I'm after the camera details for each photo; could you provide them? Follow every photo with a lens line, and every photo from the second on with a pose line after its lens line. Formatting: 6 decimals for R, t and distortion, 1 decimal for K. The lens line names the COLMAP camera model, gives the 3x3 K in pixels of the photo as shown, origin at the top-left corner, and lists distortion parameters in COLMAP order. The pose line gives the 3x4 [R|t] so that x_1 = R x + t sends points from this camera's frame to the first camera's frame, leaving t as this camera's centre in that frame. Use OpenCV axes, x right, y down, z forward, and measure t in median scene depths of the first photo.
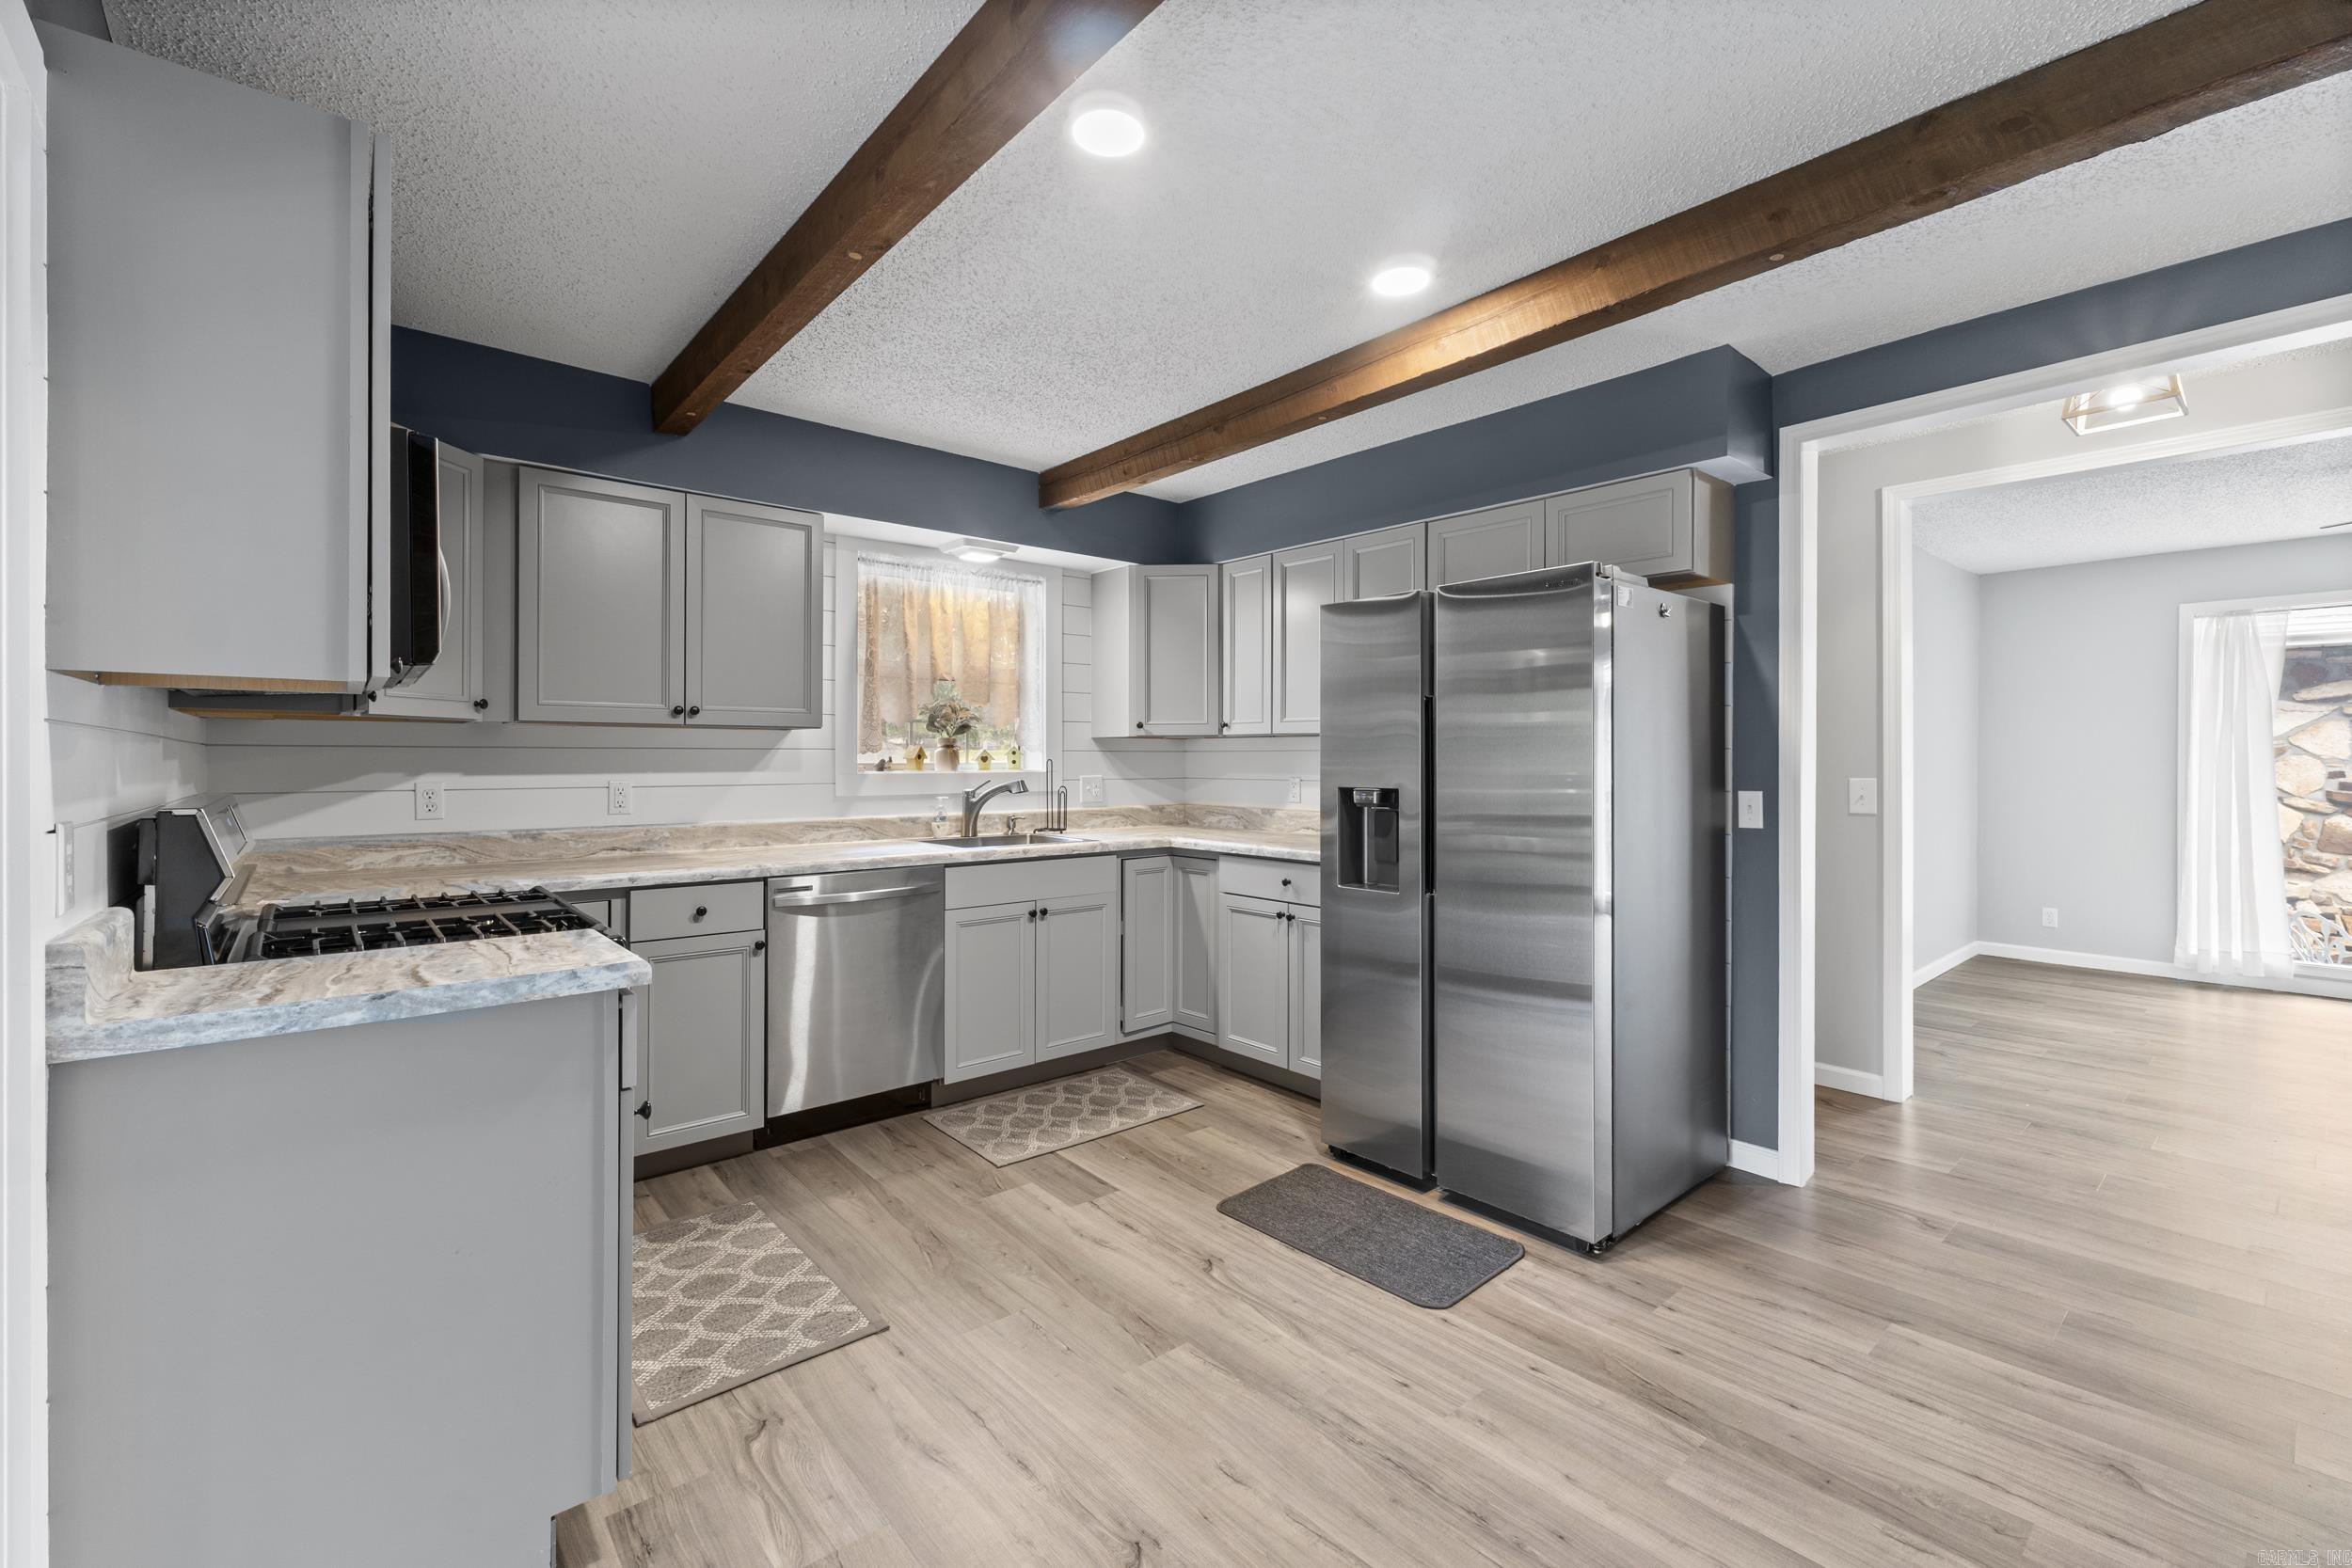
lens RADIAL K [[999.7, 0, 1181.4], [0, 999.7, 764.6], [0, 0, 1]] dist [0.007984, -0.001662]
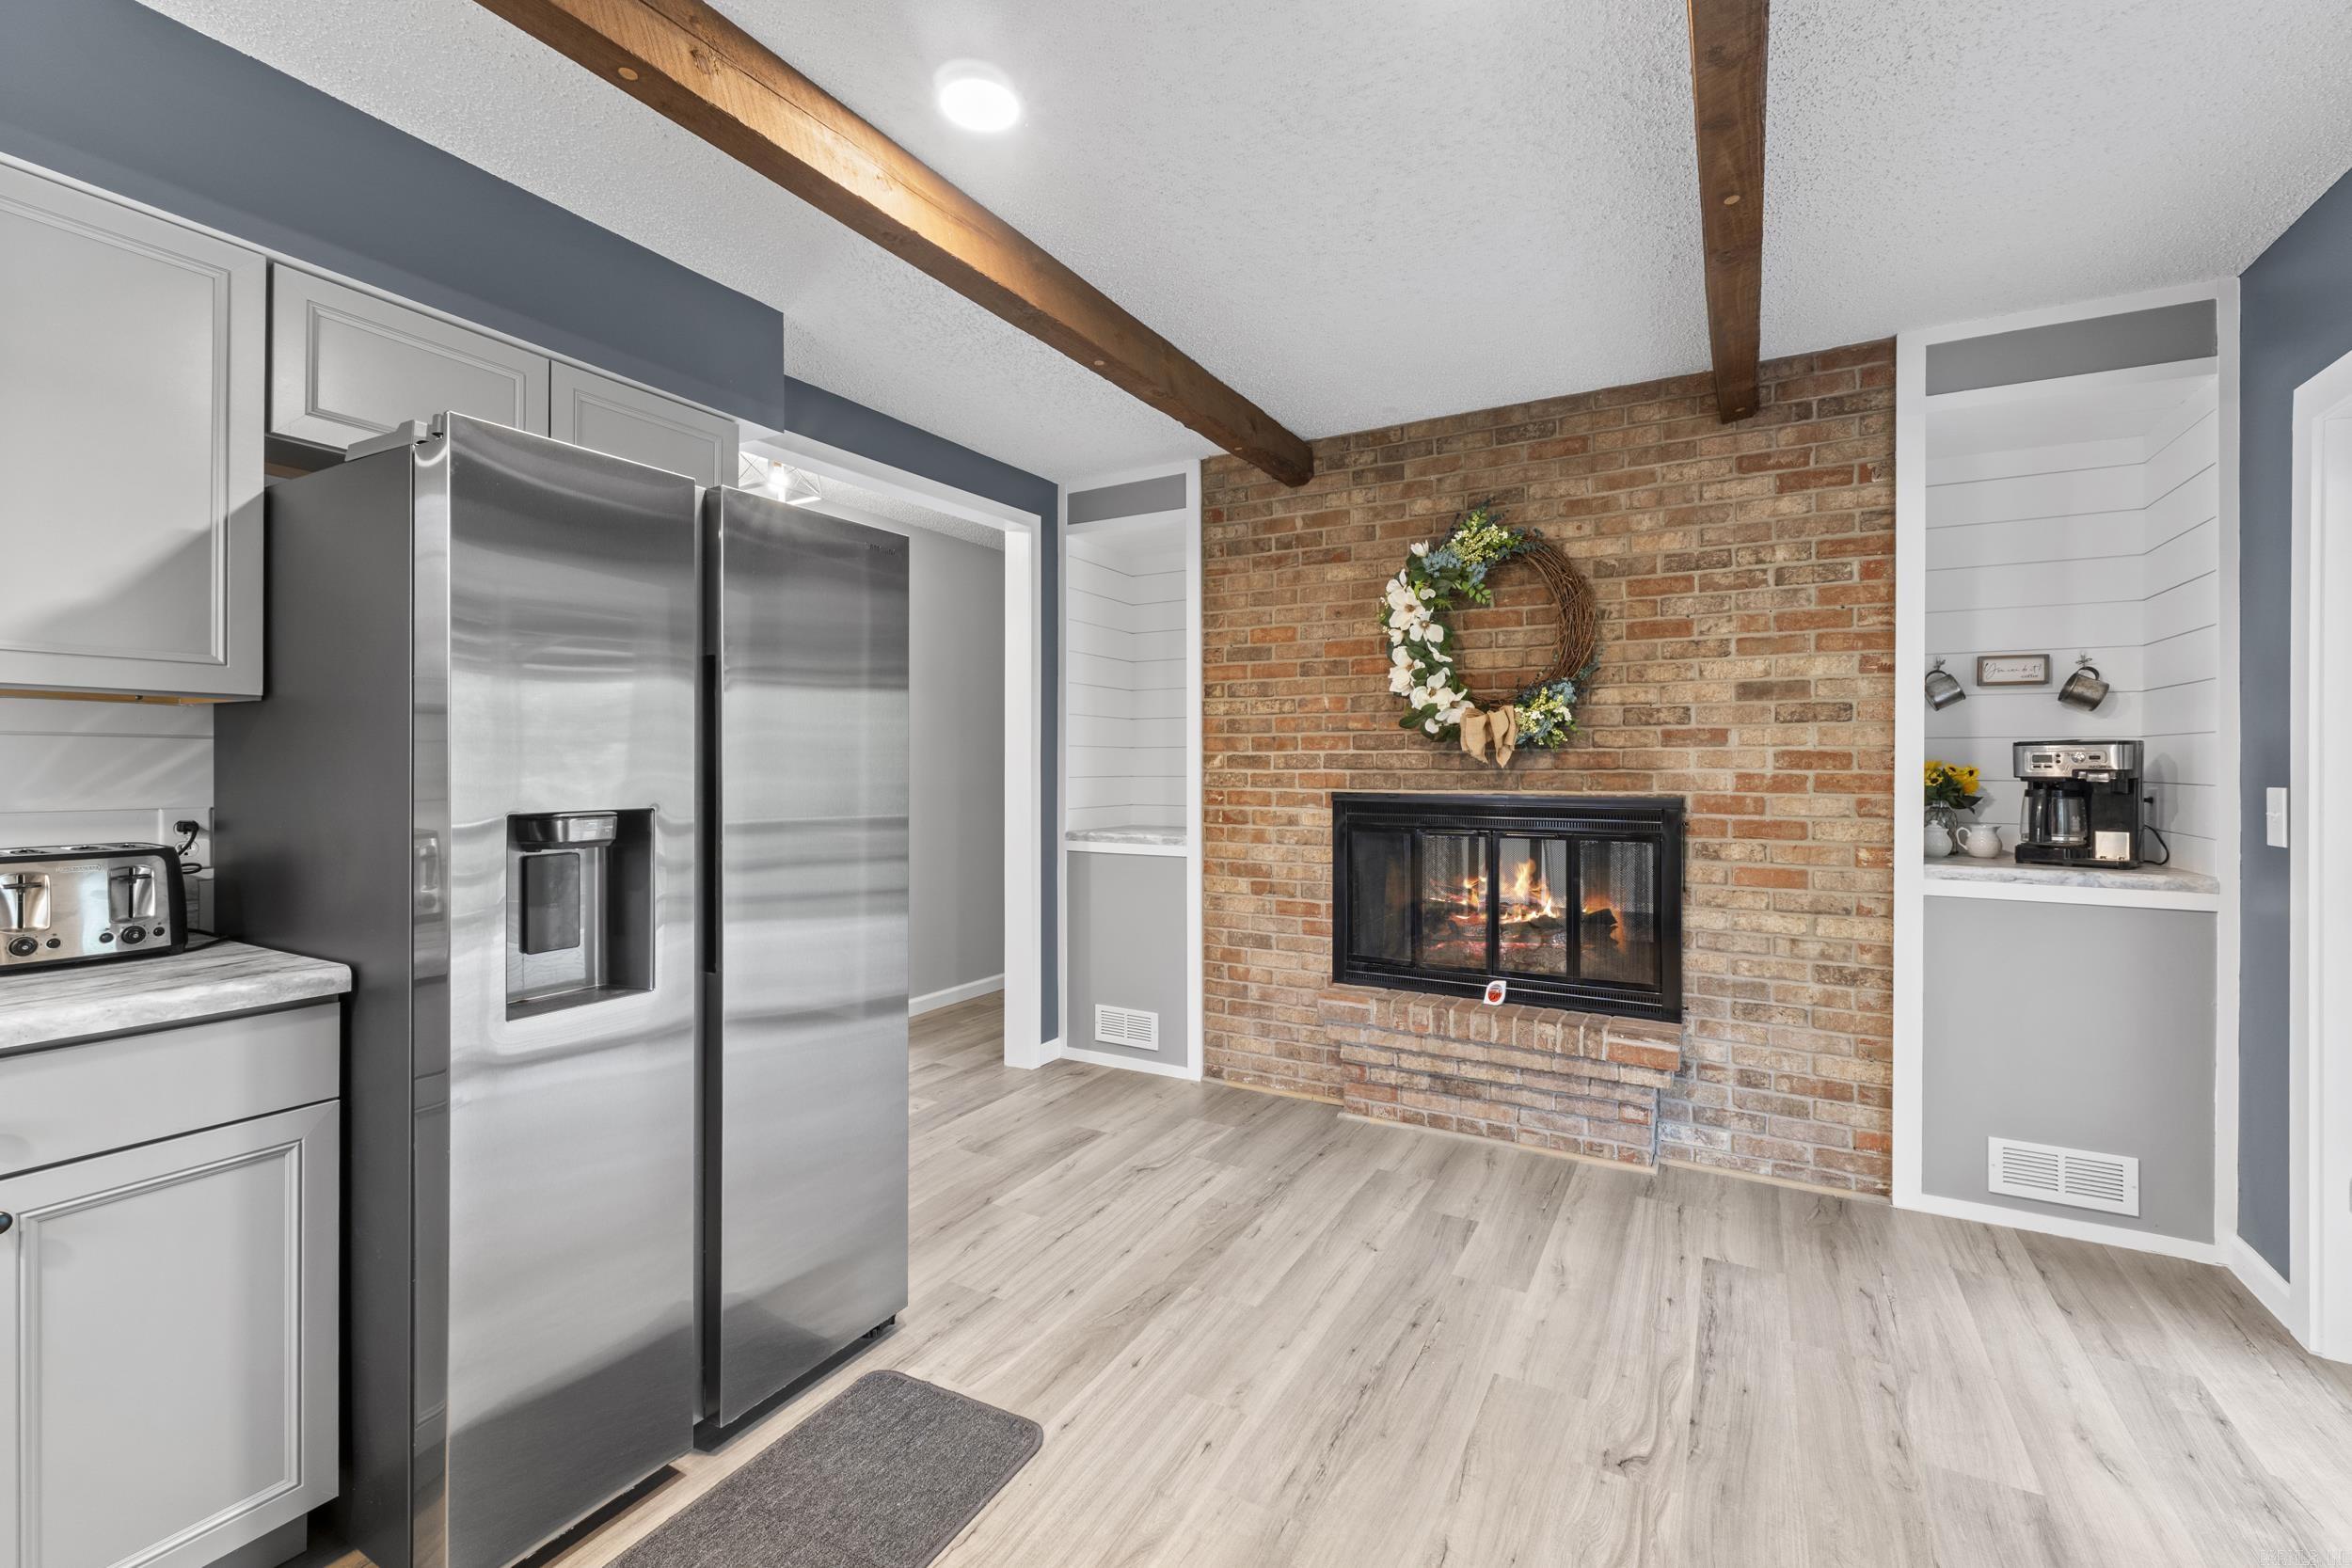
lens RADIAL K [[999.7, 0, 1188.4], [0, 999.7, 776.4], [0, 0, 1]] dist [0.007984, -0.001662]
pose [[-0.339420, -0.018009, 0.940462, -0.415315], [0.006669, 0.999745, 0.021551, -0.006913], [-0.940611, 0.013587, -0.339214, 0.884205]]
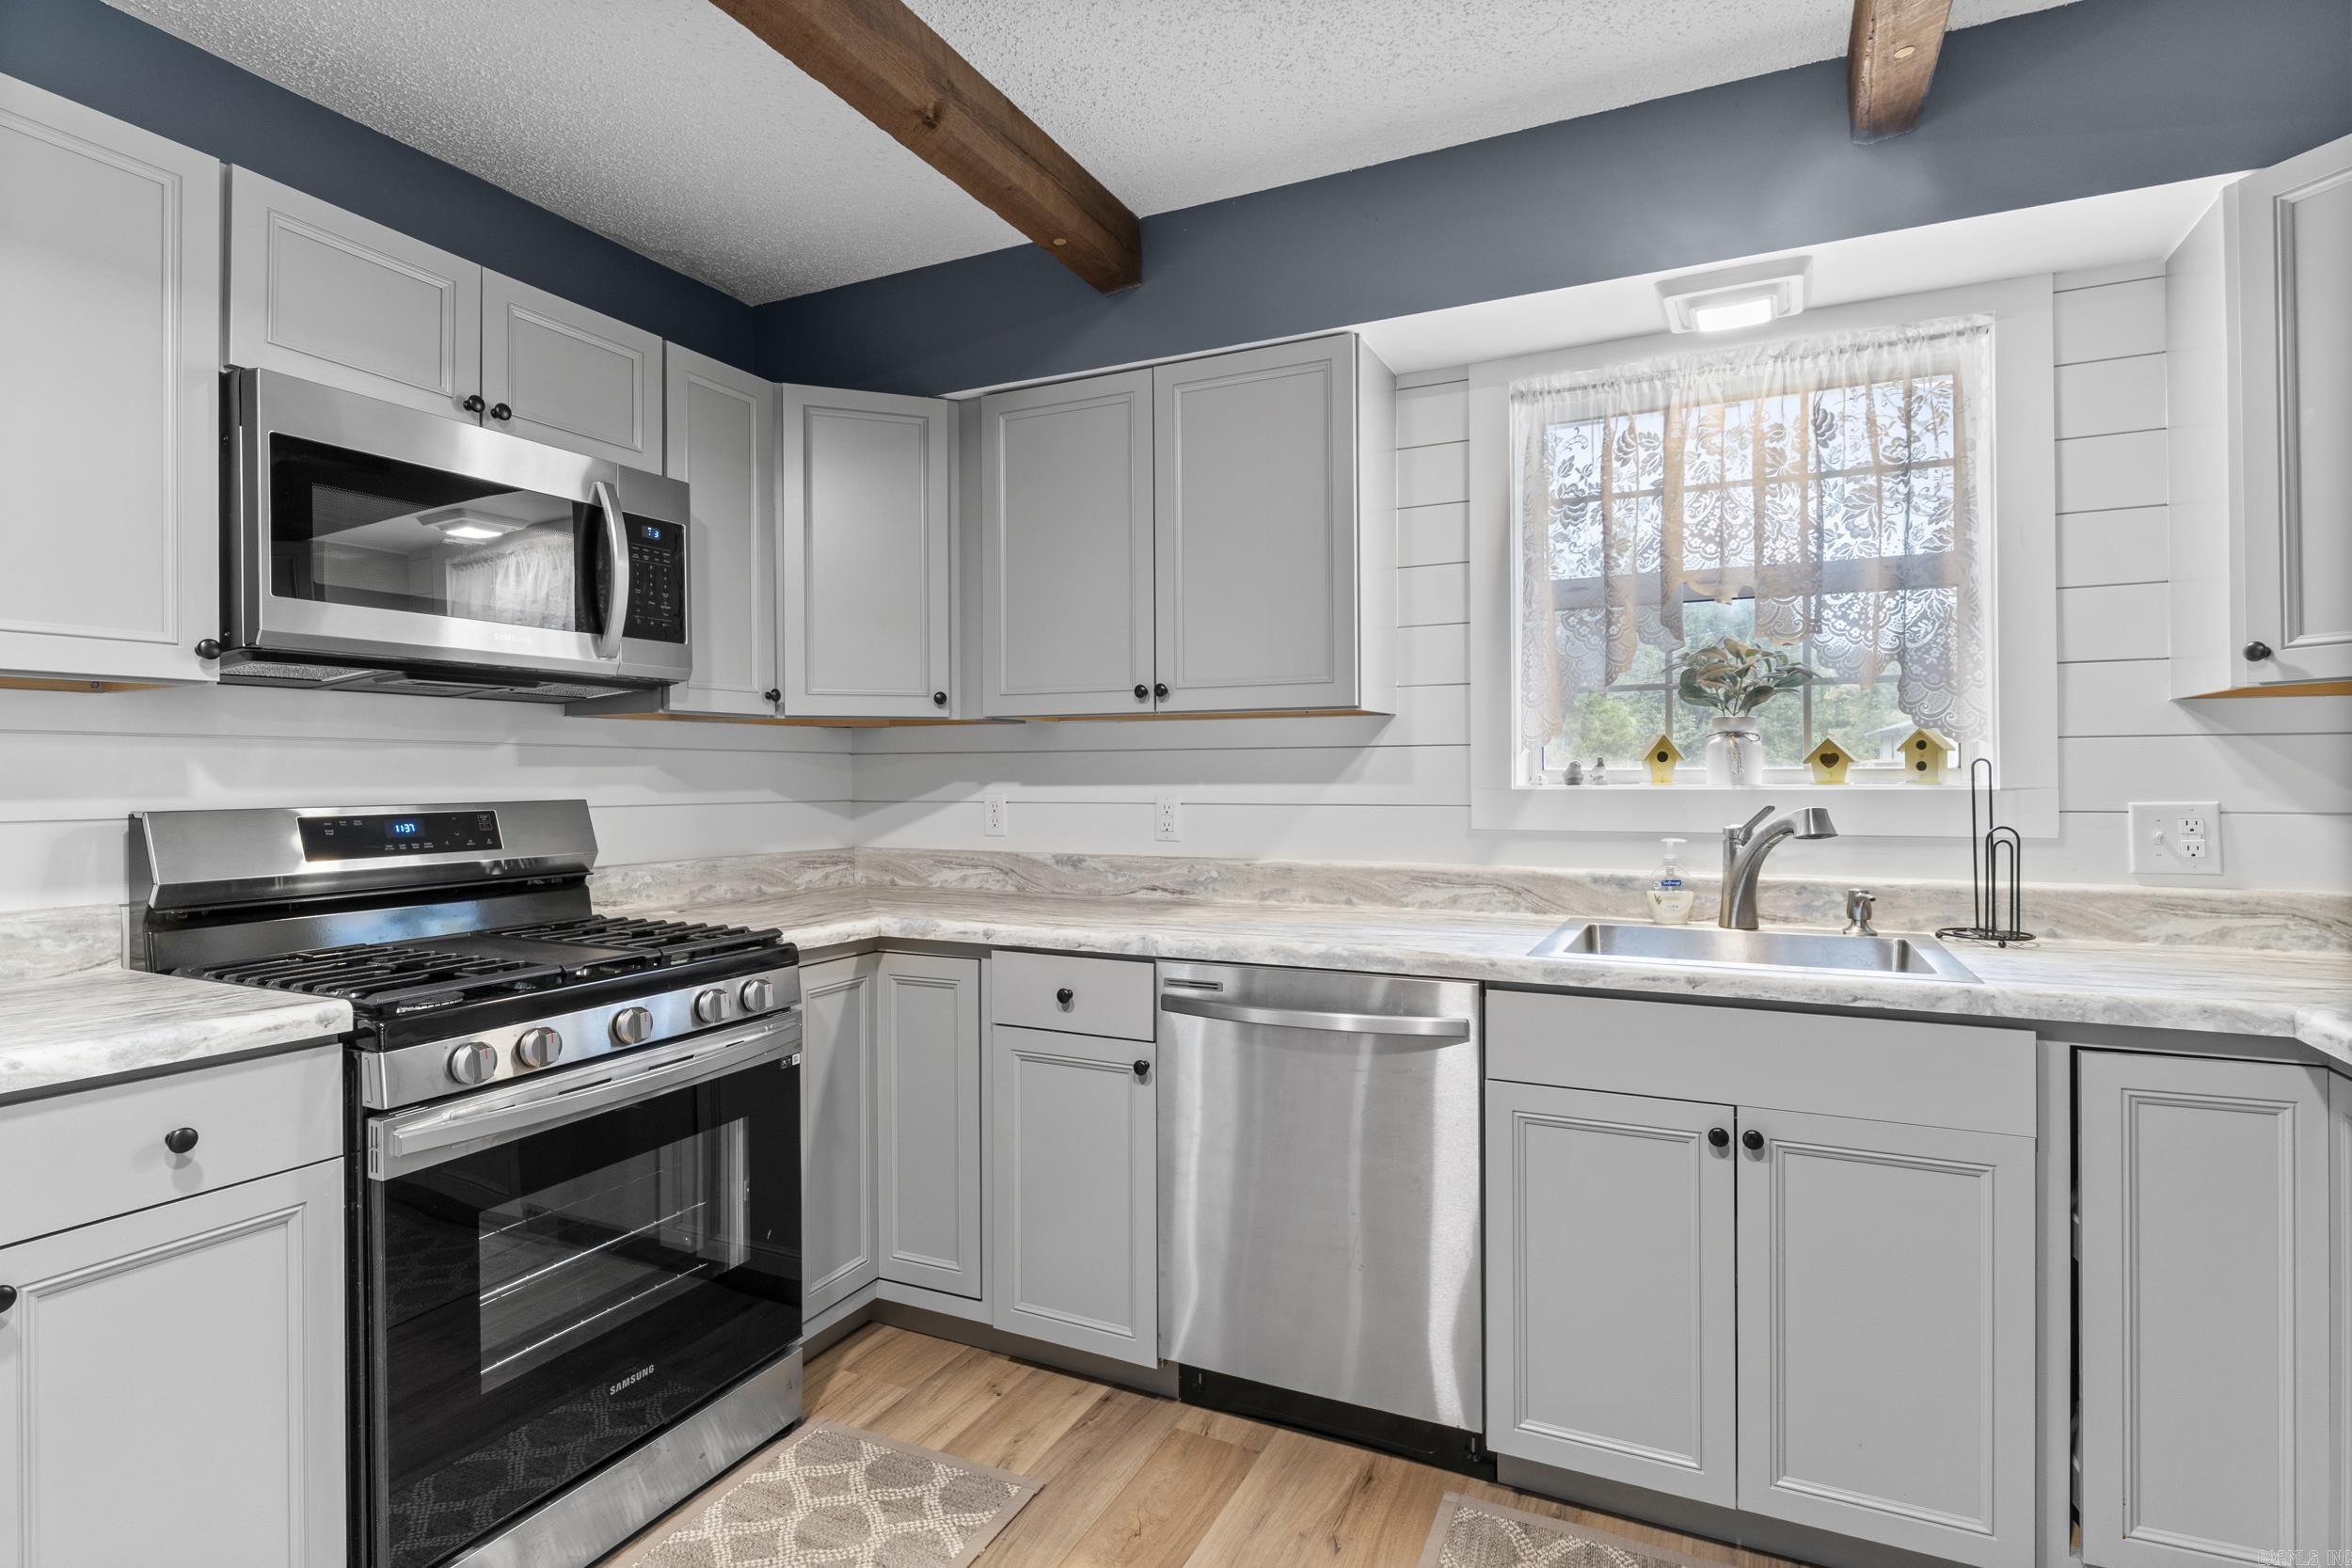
lens RADIAL K [[1170.3, 0, 1197.3], [0, 1170.3, 772.8], [0, 0, 1]] dist [-0.001361, 0.000304]
pose [[0.402036, -0.003934, -0.915615, 0.246494], [-0.001940, 0.999985, -0.005149, 0.004946], [0.915622, 0.003847, 0.402022, 0.749818]]
